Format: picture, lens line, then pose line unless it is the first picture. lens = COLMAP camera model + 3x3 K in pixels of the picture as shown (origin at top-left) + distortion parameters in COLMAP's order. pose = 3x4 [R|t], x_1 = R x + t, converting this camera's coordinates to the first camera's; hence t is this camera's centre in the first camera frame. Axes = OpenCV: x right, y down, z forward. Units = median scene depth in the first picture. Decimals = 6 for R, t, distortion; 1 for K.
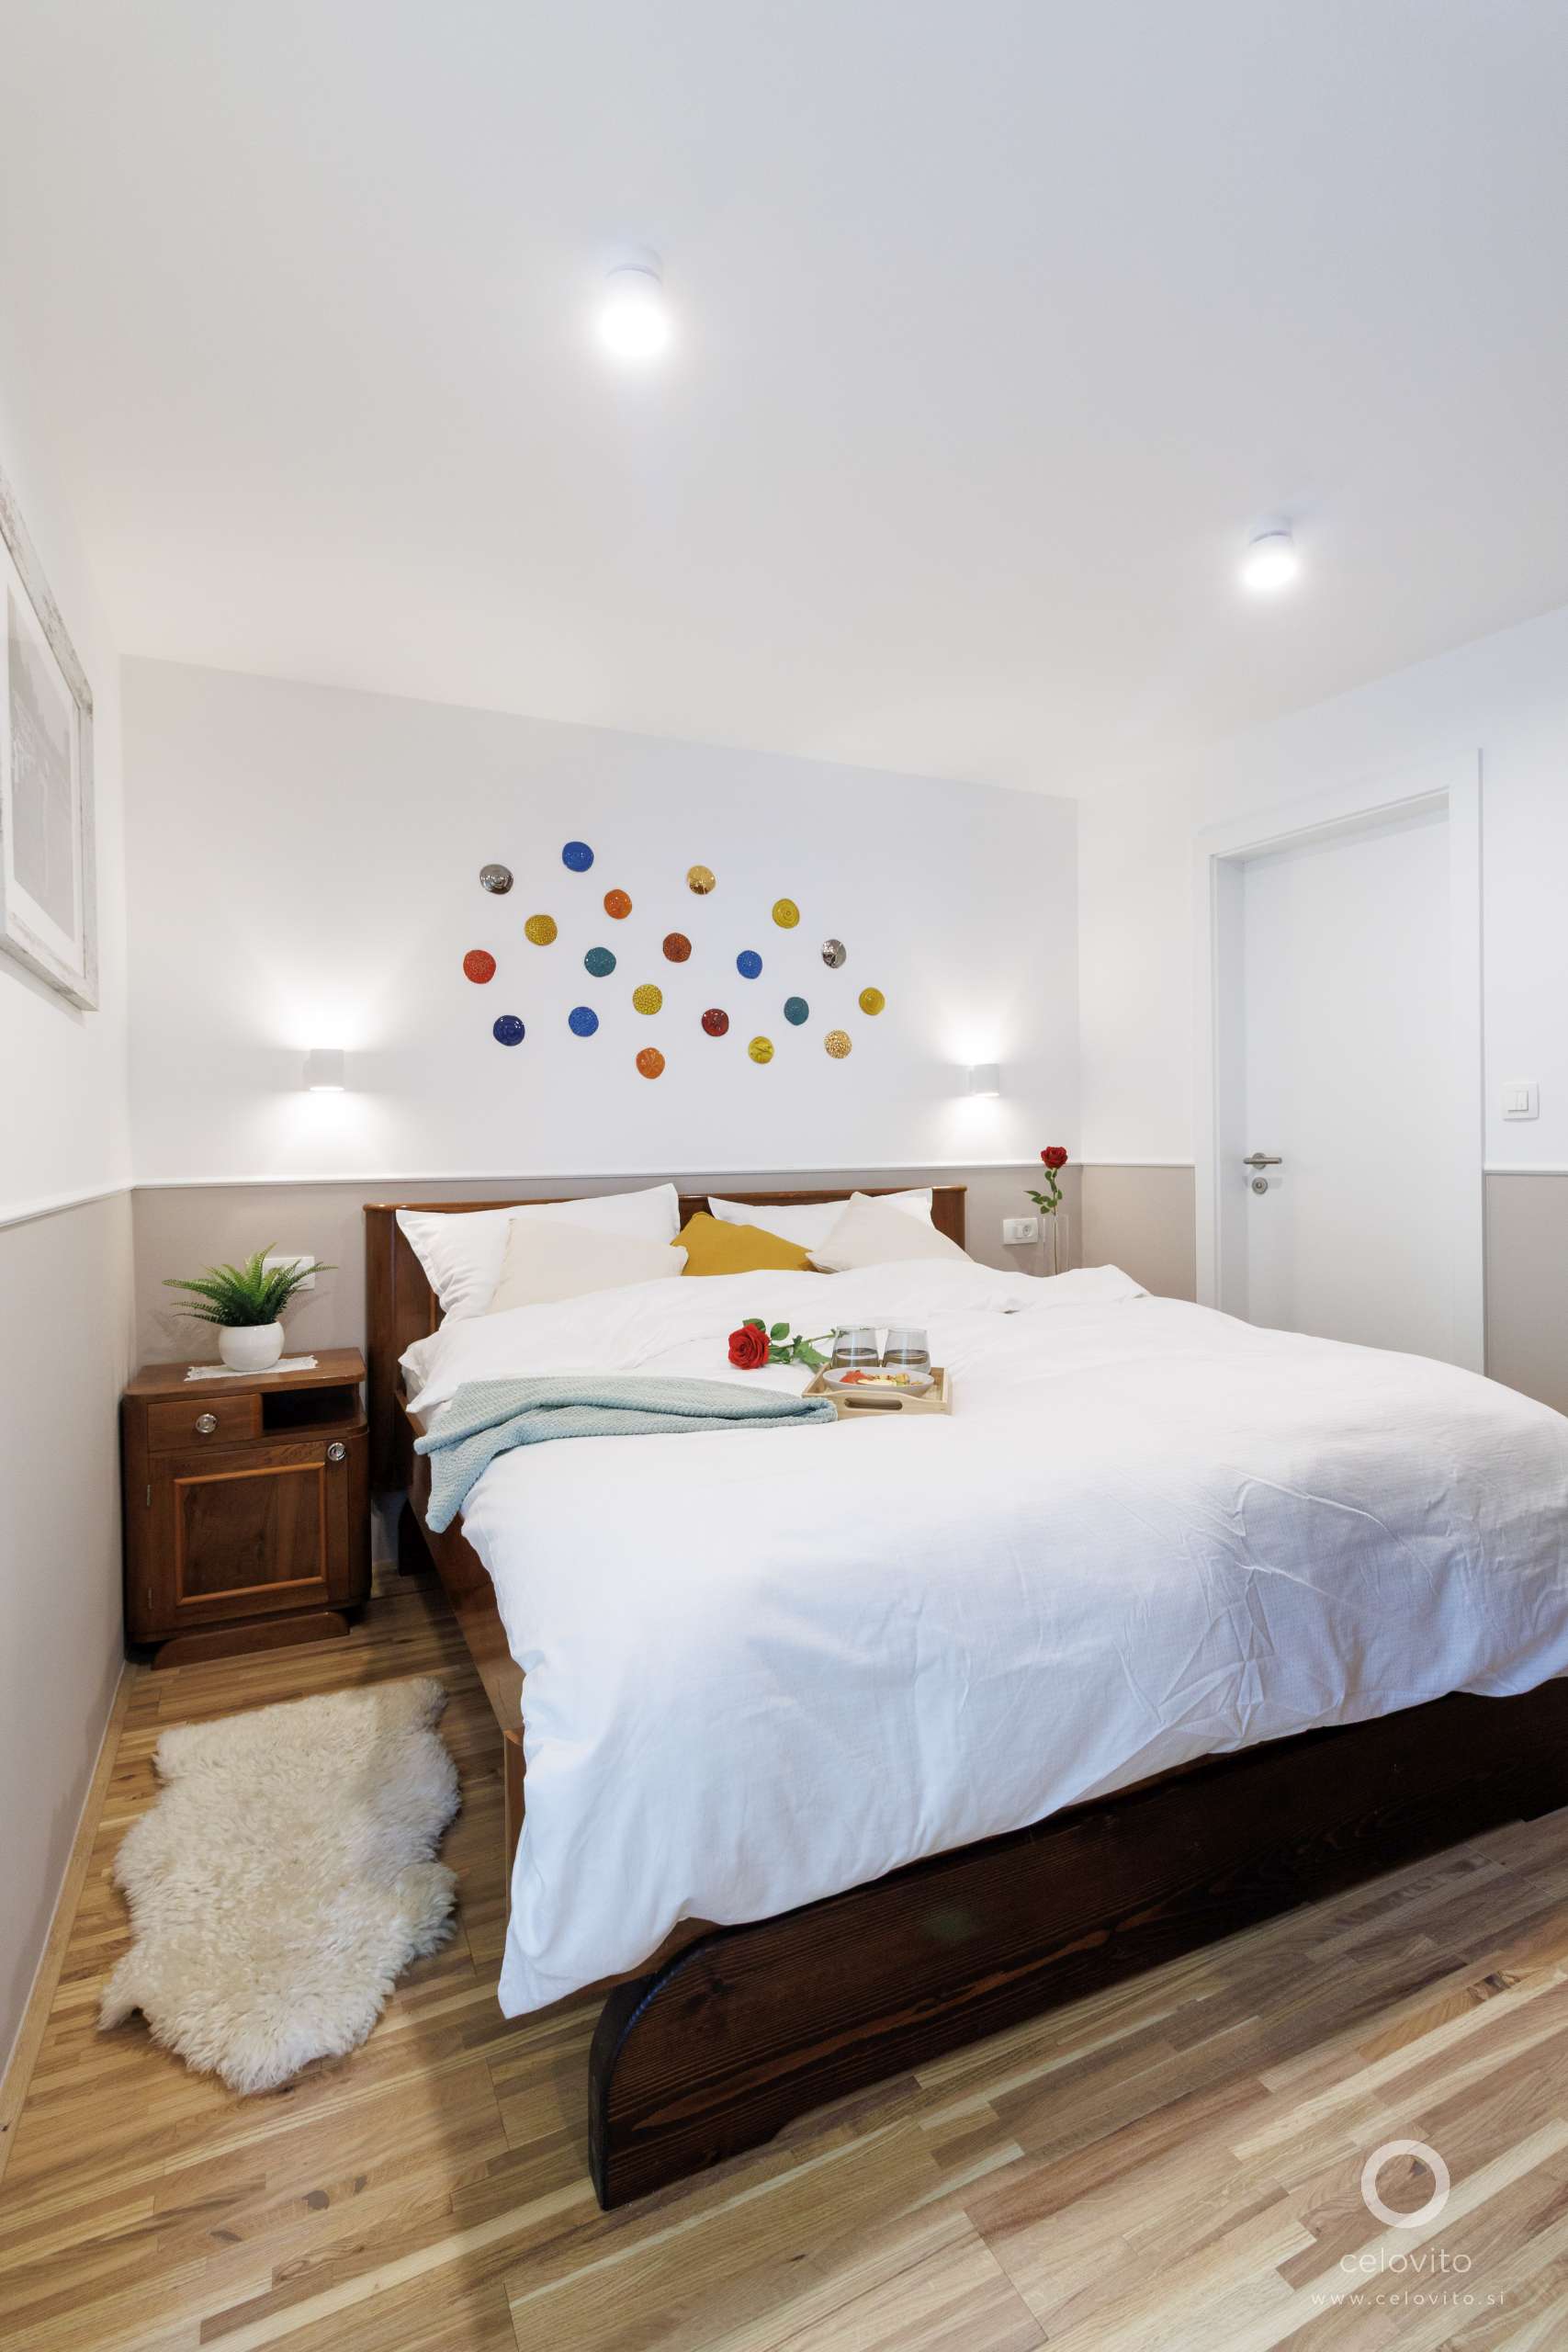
lens RADIAL K [[1079.9, 0, 789.2], [0, 1079.9, 1146.1], [0, 0, 1]] dist [0.003798, -0.000790]
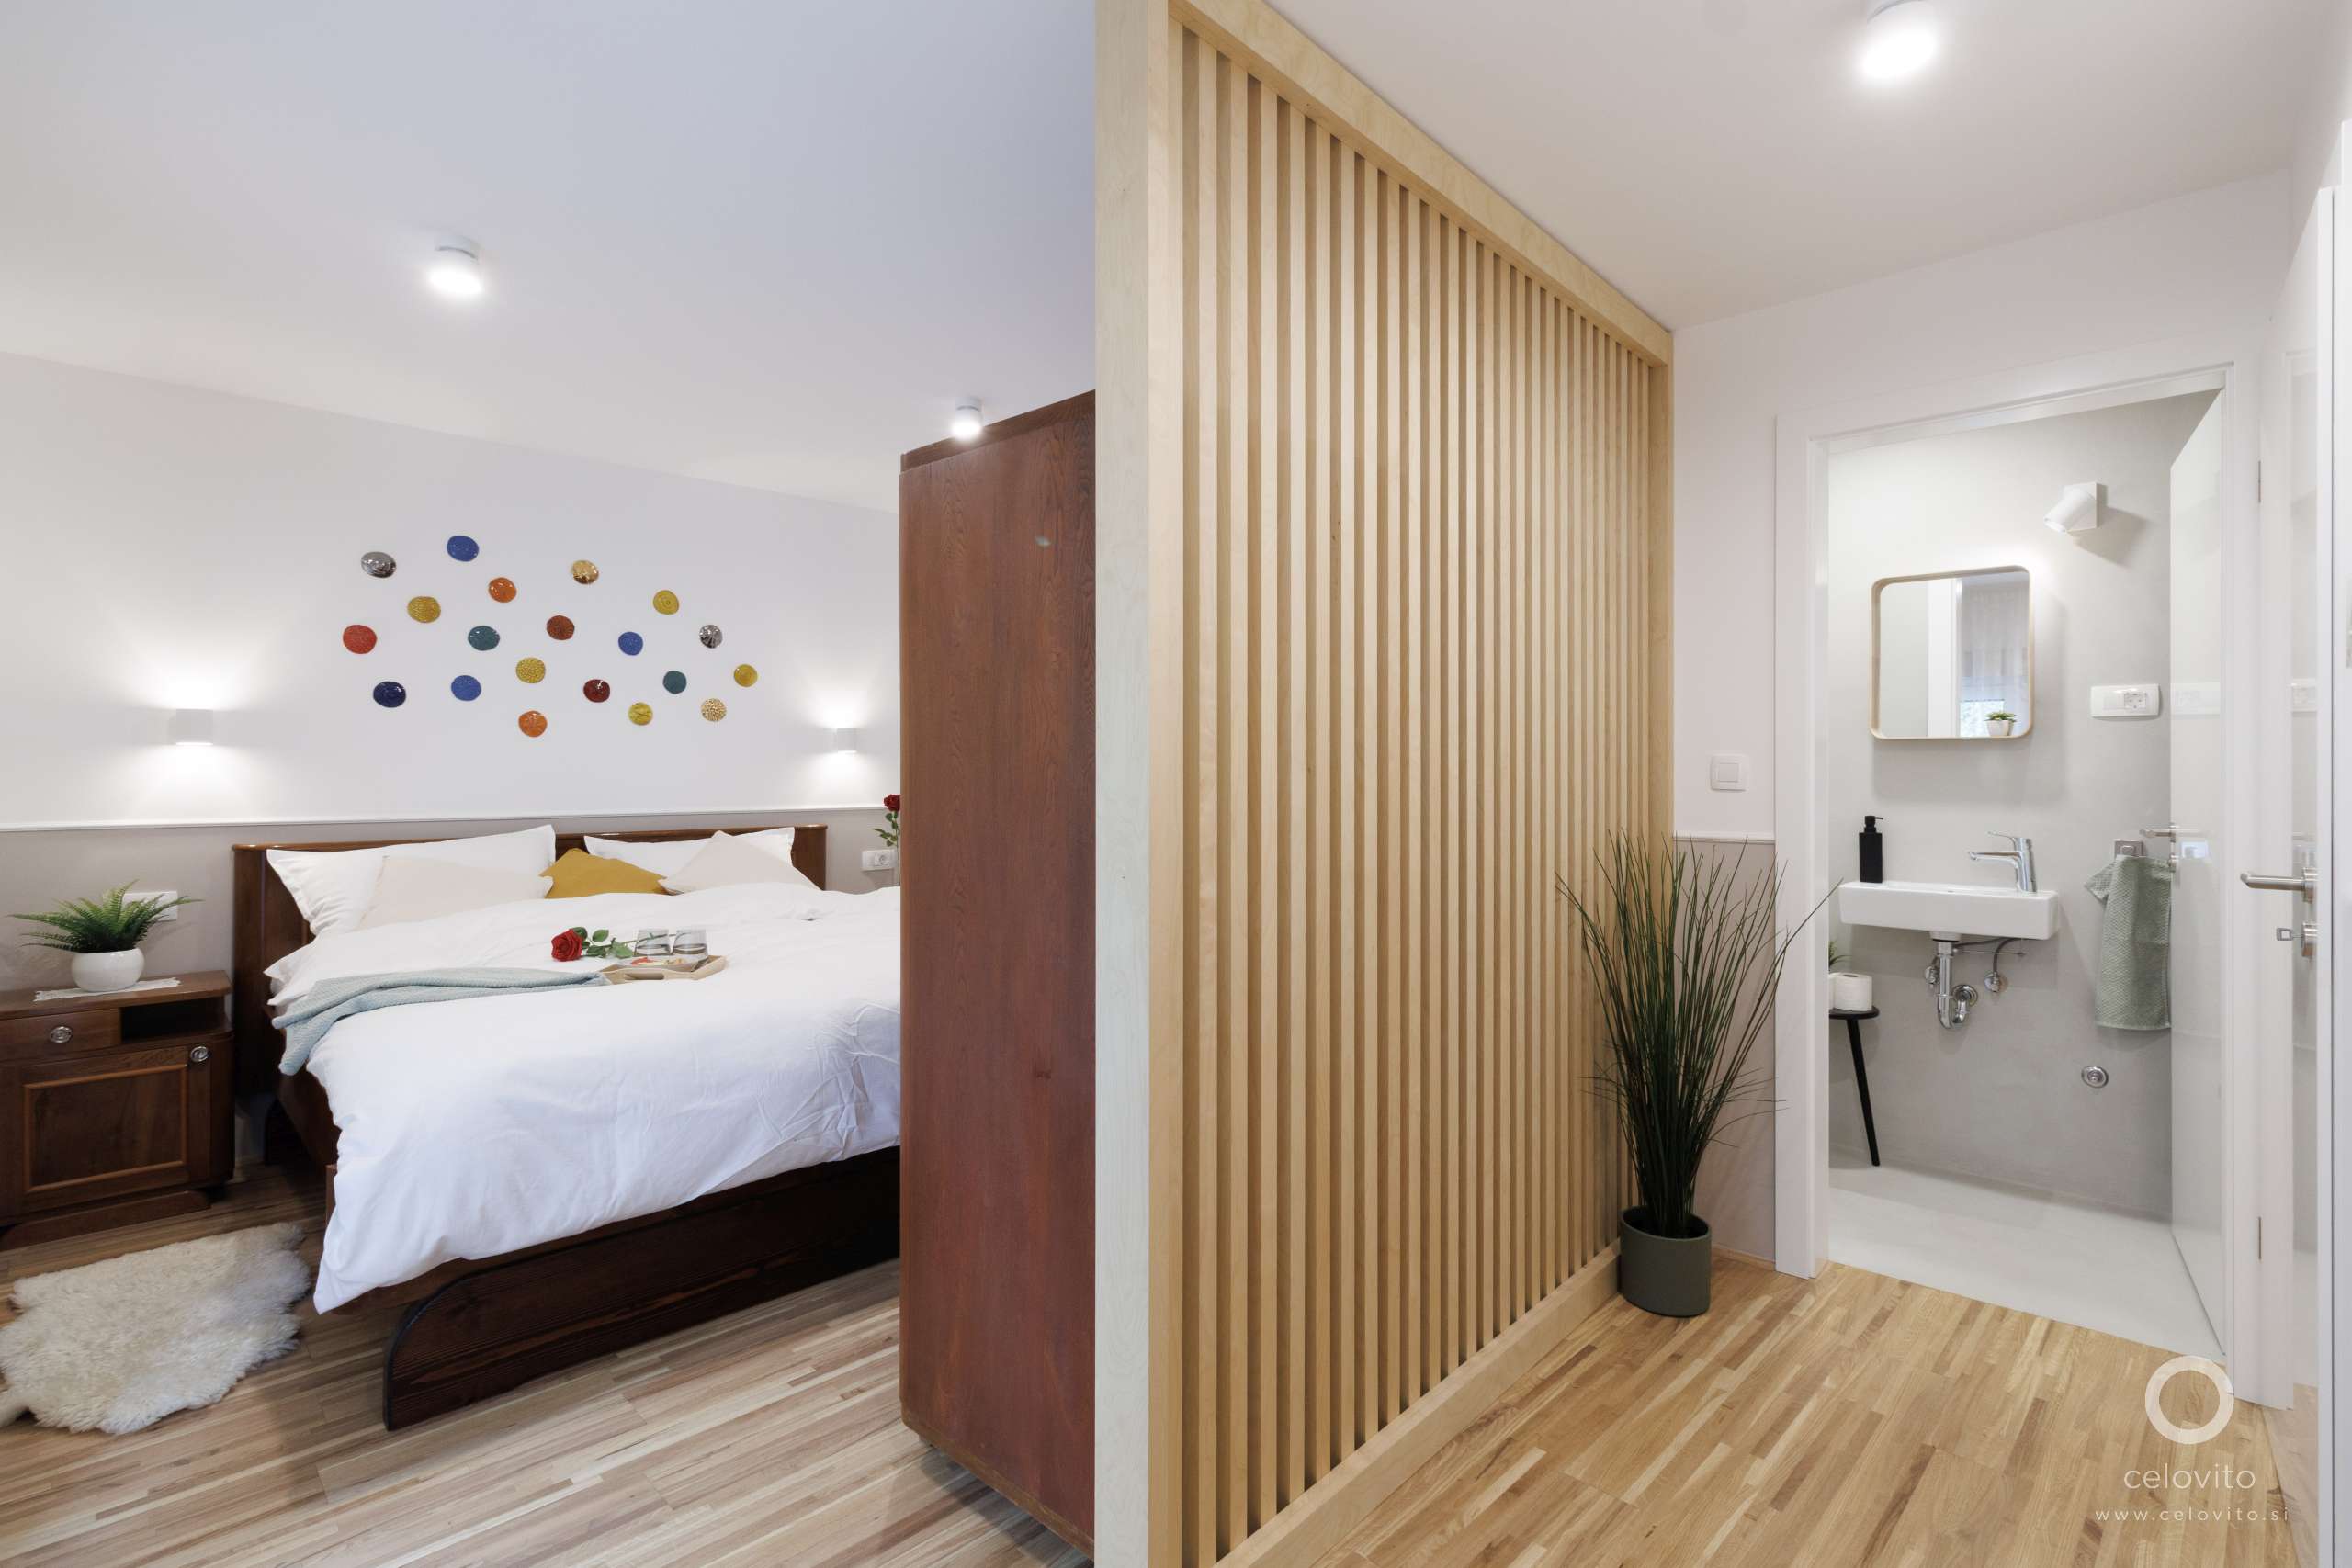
lens RADIAL K [[1079.9, 0, 1181.9], [0, 1079.9, 769.2], [0, 0, 1]] dist [0.003798, -0.000790]
pose [[0.942284, 0.015004, 0.334480, 0.282403], [-0.013686, 0.999887, -0.006295, -0.054627], [-0.334536, 0.001354, 0.942382, -0.696766]]
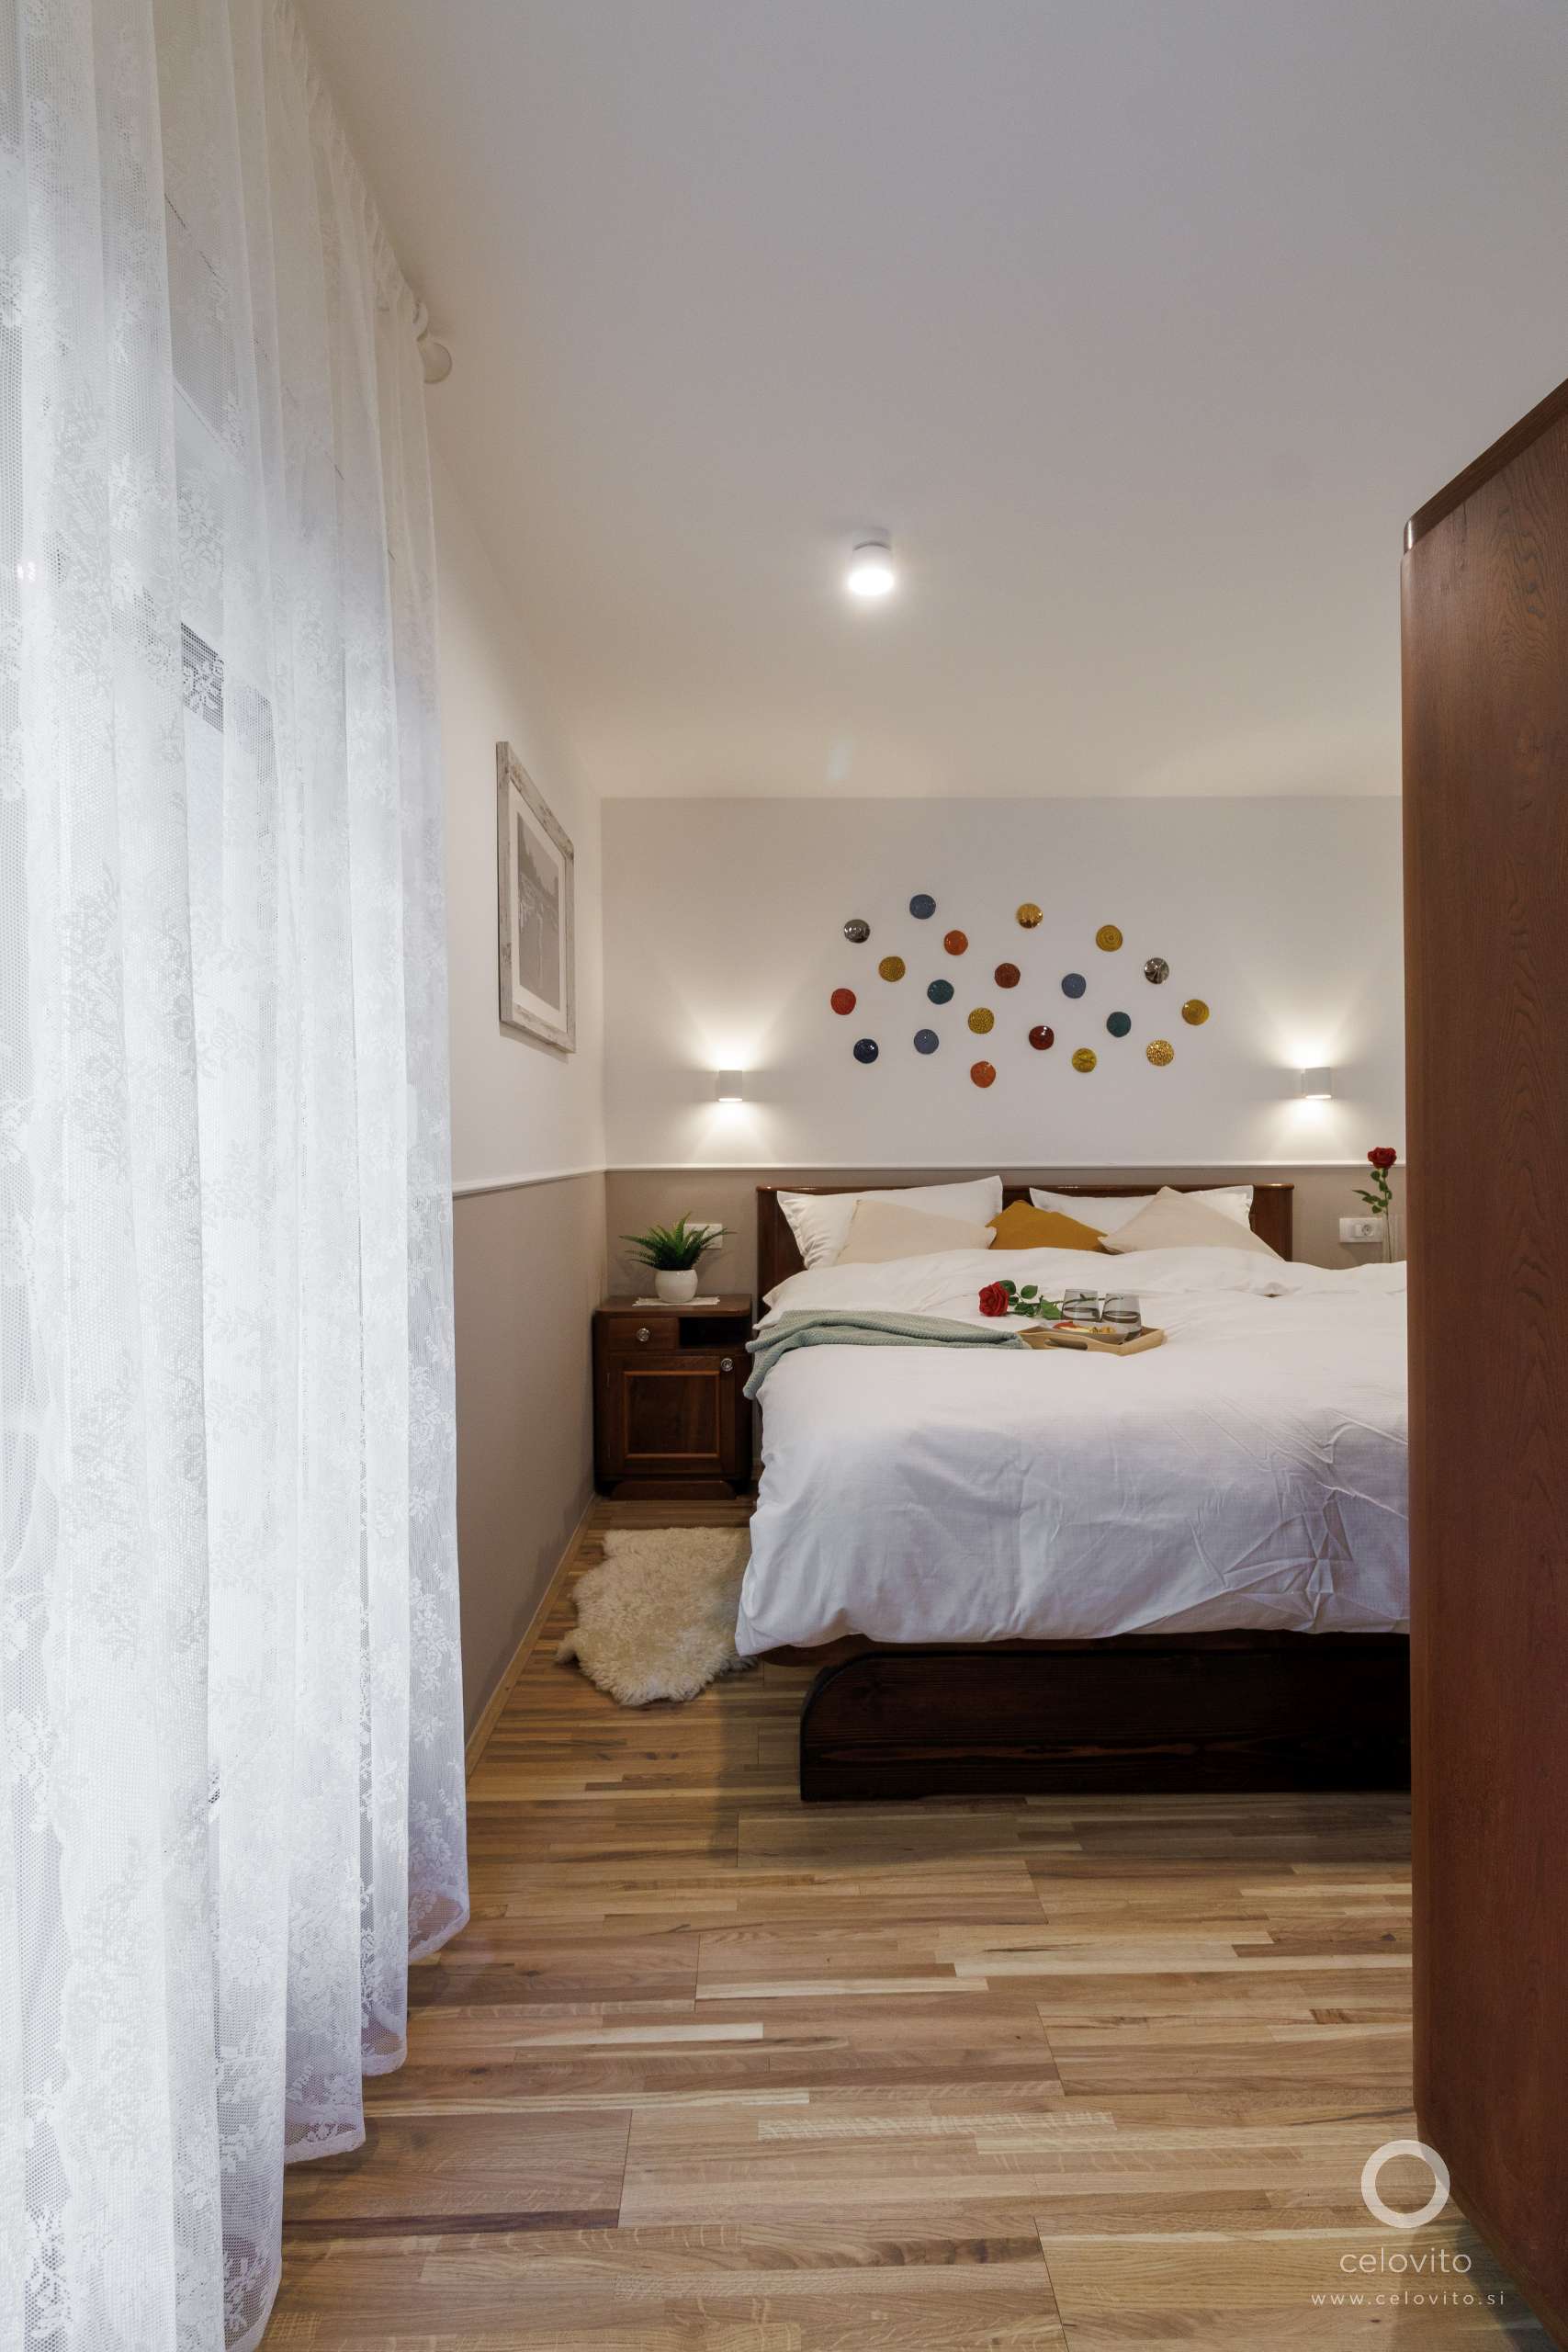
lens RADIAL K [[1079.9, 0, 801.6], [0, 1079.9, 1144.7], [0, 0, 1]] dist [0.003798, -0.000790]
pose [[0.917558, 0.007223, -0.397537, 0.305367], [-0.007113, 0.999973, 0.001753, -0.000144], [0.397539, 0.001219, 0.917585, -0.319487]]
